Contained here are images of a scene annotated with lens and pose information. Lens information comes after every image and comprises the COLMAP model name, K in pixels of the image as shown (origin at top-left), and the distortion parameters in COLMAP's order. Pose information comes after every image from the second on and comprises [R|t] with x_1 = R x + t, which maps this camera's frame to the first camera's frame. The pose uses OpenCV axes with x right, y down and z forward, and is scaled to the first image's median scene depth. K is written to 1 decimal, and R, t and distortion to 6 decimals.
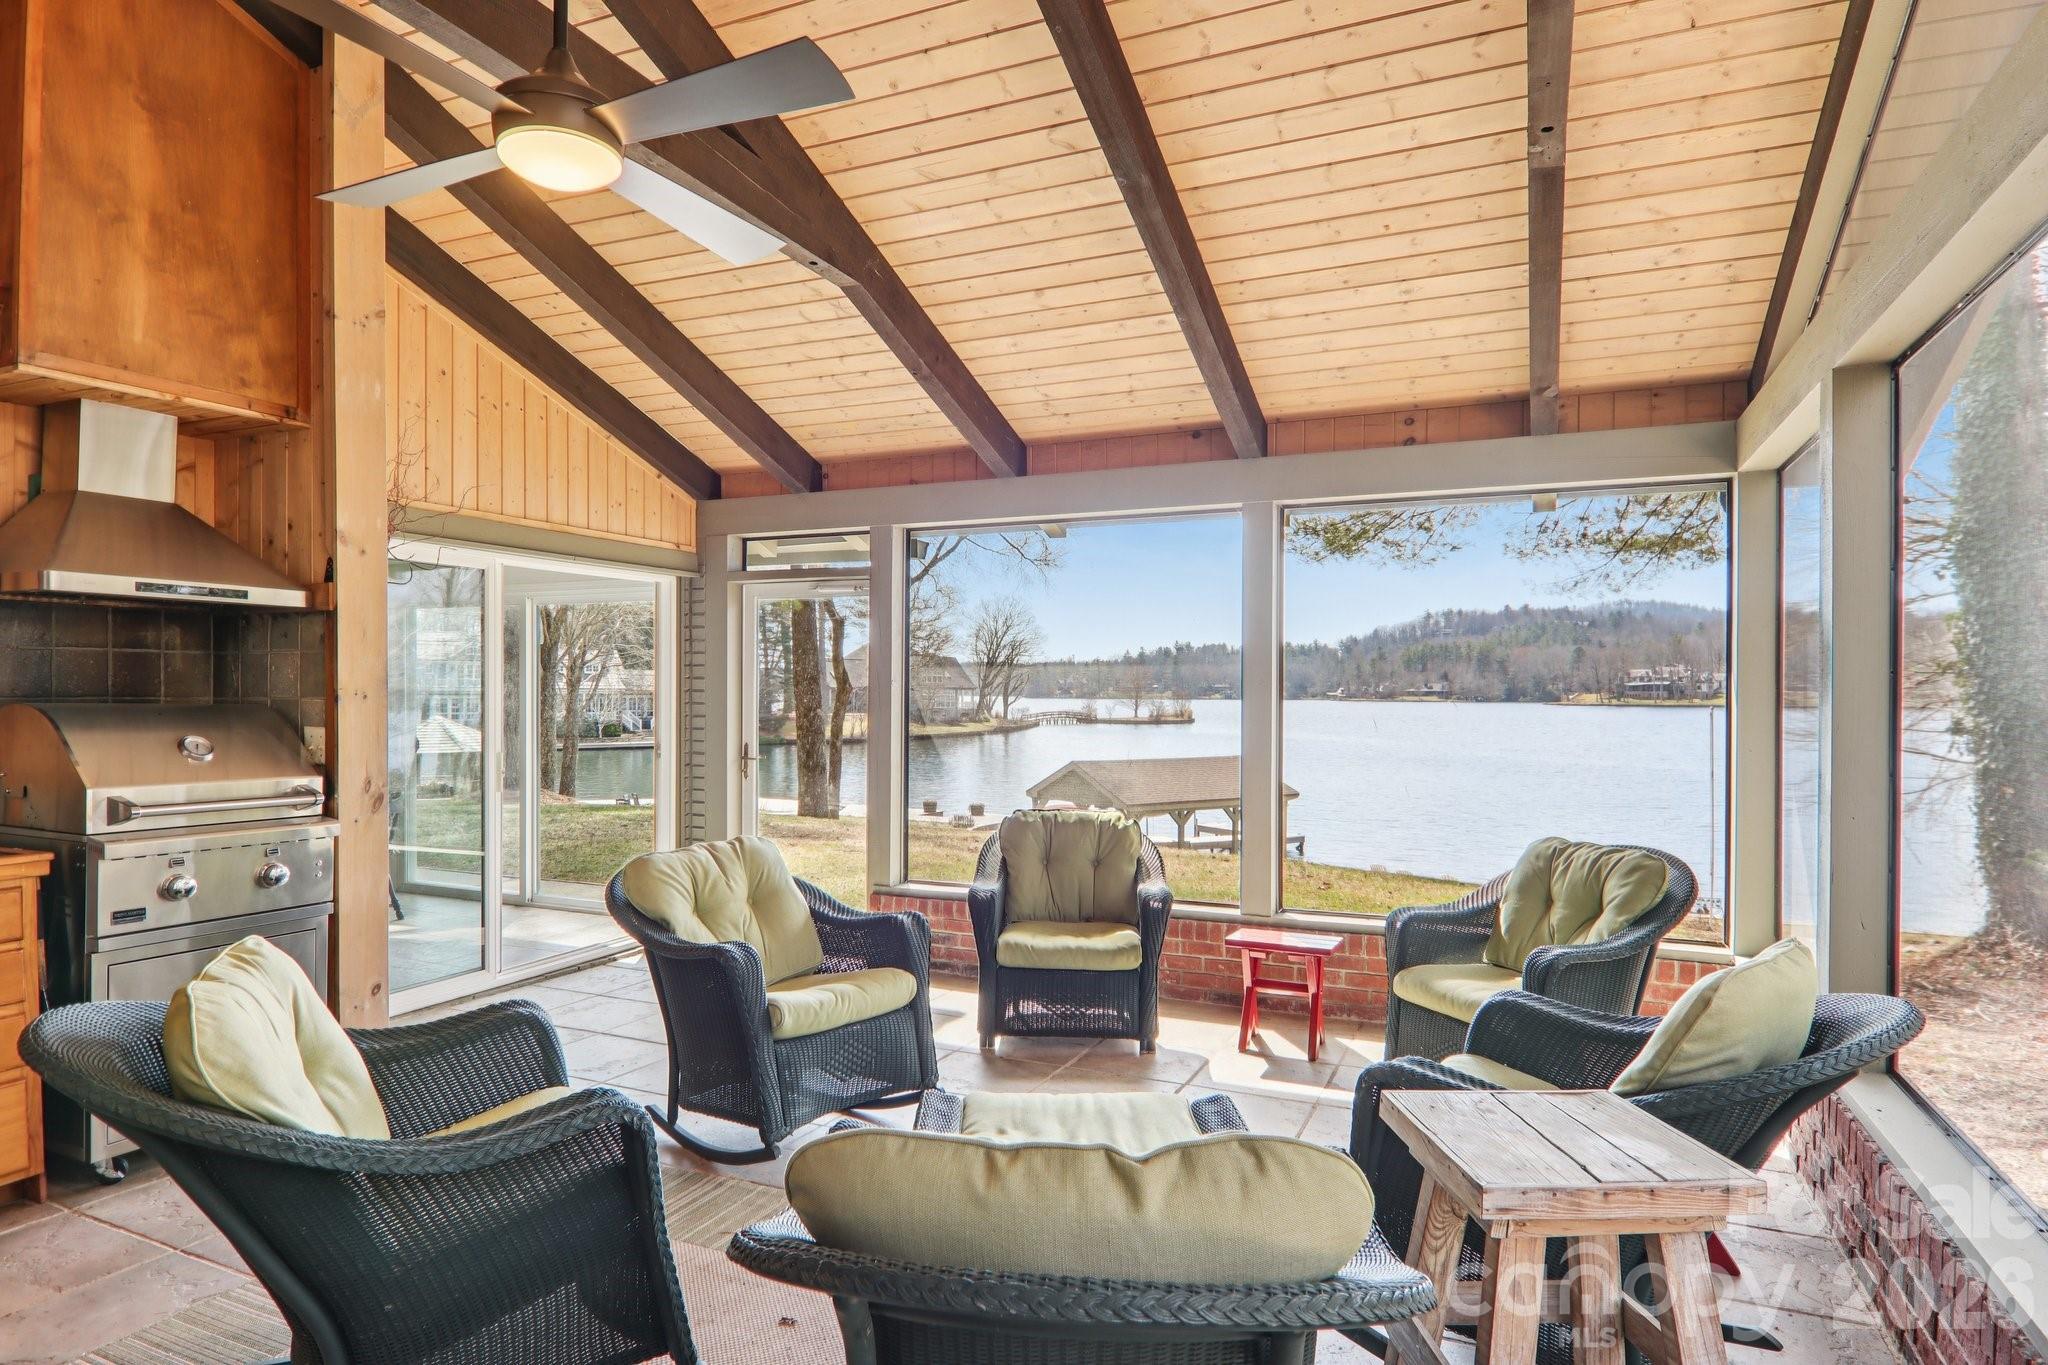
lens RADIAL K [[1151.8, 0, 1020.3], [0, 1151.8, 699.9], [0, 0, 1]] dist [0.002775, -0.018106]
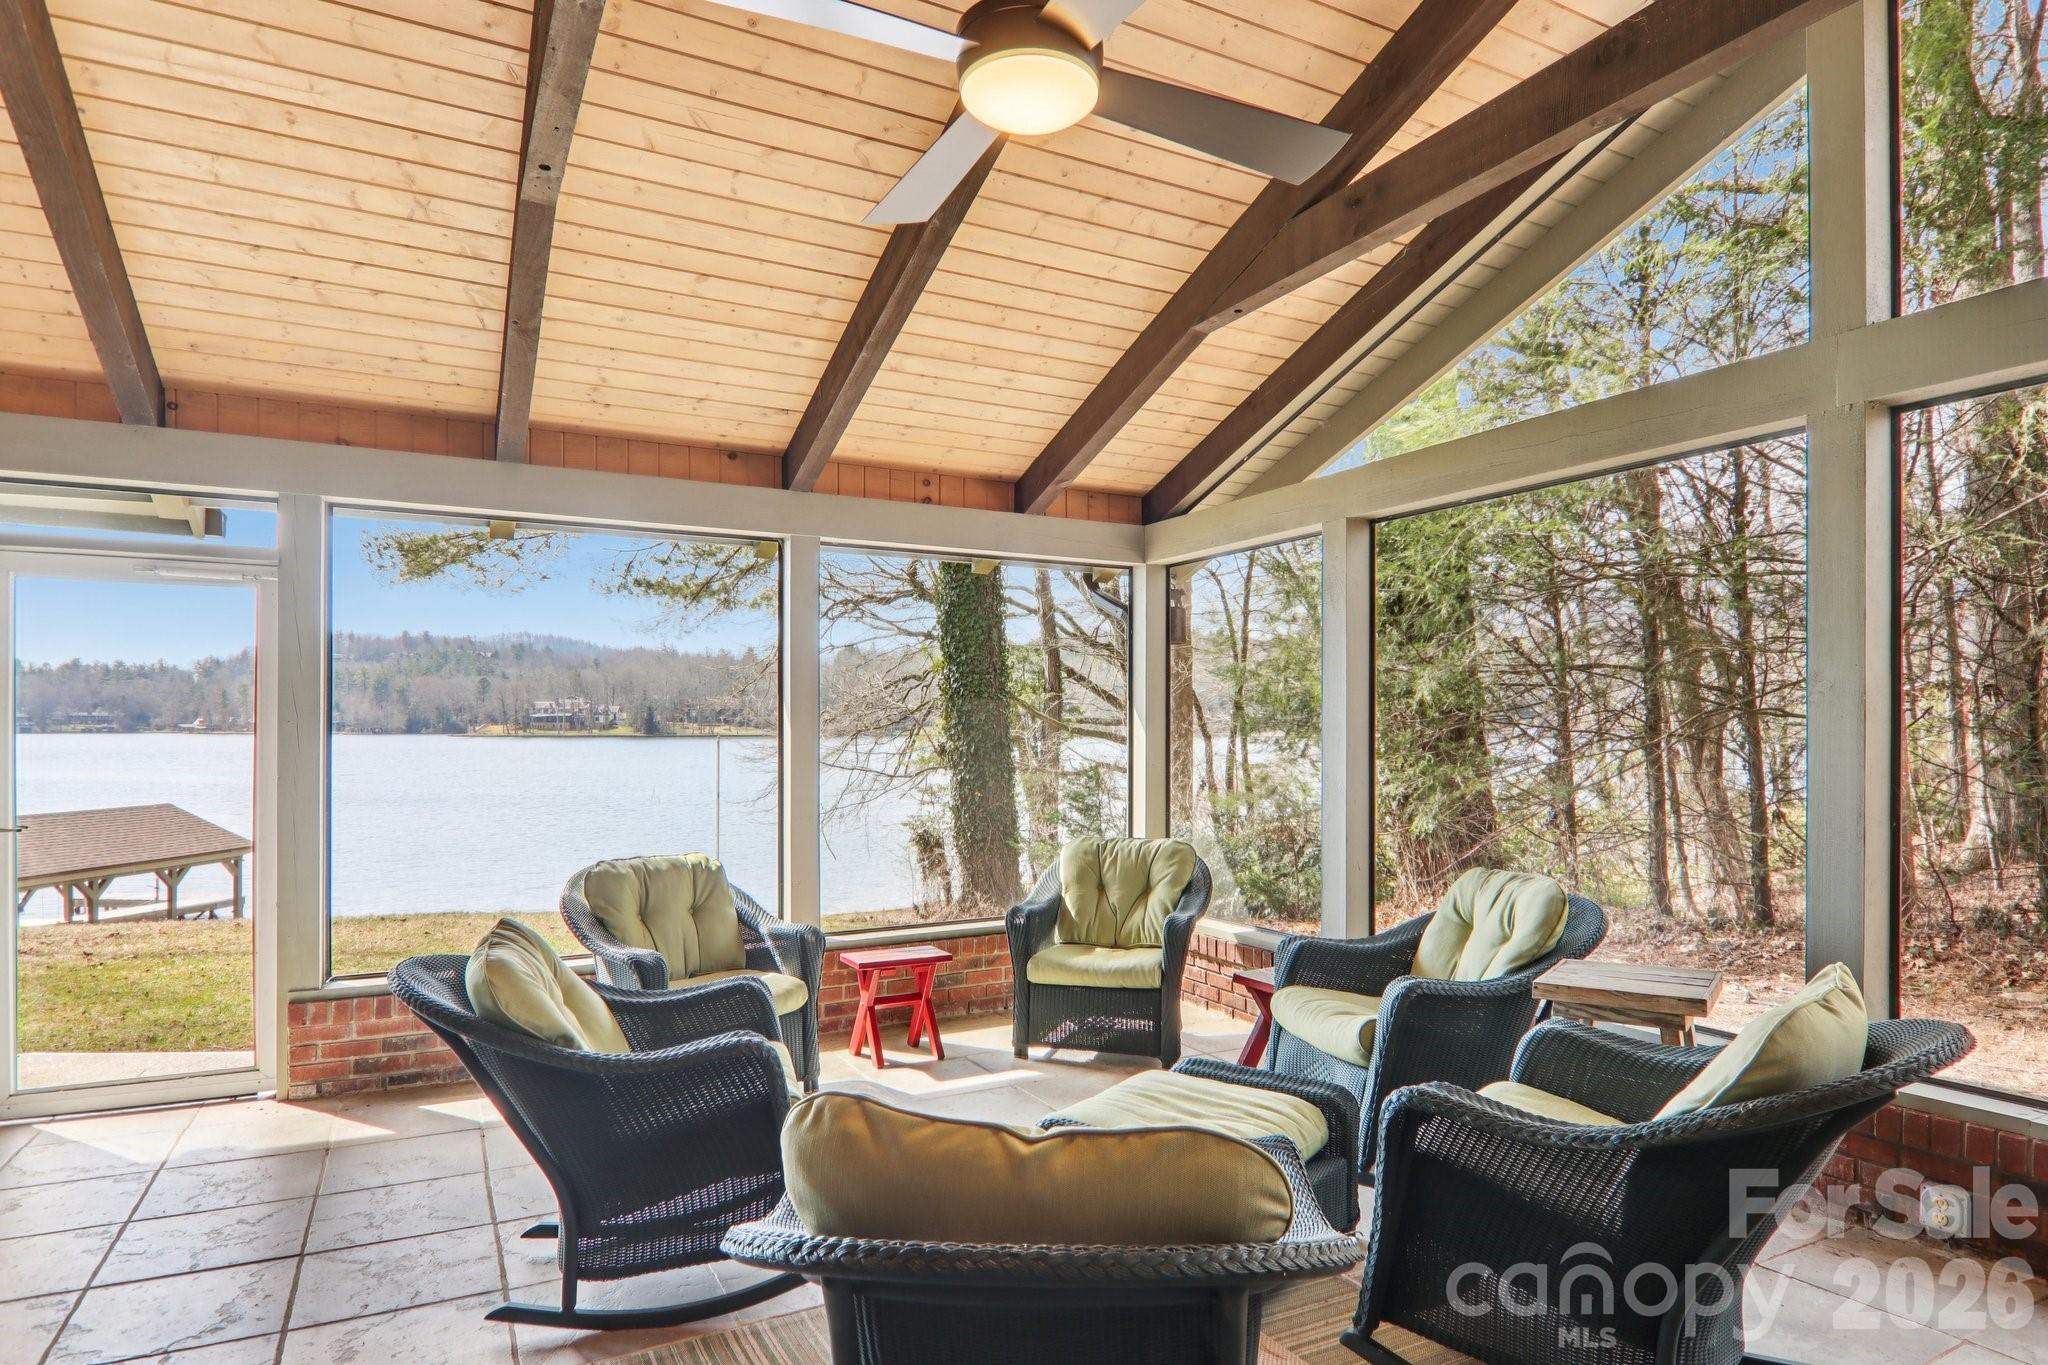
lens RADIAL K [[1151.8, 0, 1053.6], [0, 1151.8, 726.4], [0, 0, 1]] dist [0.002775, -0.018106]
pose [[0.611935, -0.002488, 0.790904, -0.135479], [0.005691, 0.999983, -0.001257, -0.000223], [-0.790888, 0.005270, 0.611938, 0.060398]]
